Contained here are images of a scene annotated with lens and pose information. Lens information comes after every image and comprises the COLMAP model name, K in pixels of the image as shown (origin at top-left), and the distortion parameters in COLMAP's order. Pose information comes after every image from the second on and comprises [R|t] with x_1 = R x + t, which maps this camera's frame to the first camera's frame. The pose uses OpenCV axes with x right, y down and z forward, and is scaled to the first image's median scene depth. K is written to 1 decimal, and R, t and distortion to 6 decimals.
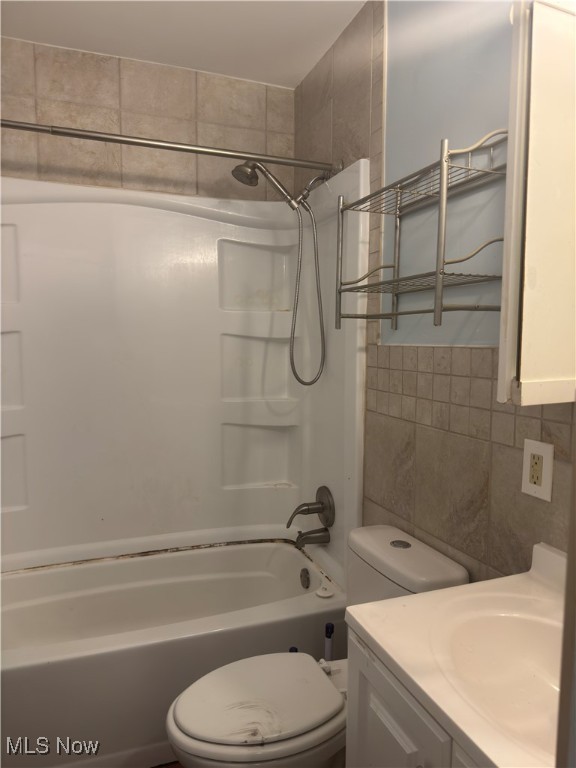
lens RADIAL K [[540.8, 0, 288.4], [0, 540.8, 384.3], [0, 0, 1]] dist [0.036721, -0.058641]
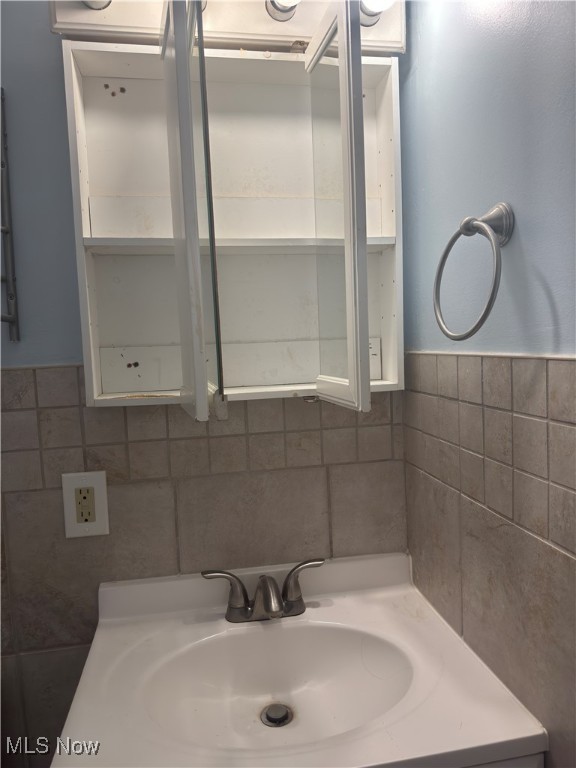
lens RADIAL K [[540.8, 0, 288.2], [0, 540.8, 386.5], [0, 0, 1]] dist [0.036721, -0.058641]
pose [[0.185753, -0.078224, 0.979478, -0.322071], [0.122396, 0.990904, 0.055924, -0.039737], [-0.974944, 0.109496, 0.193638, 0.498179]]
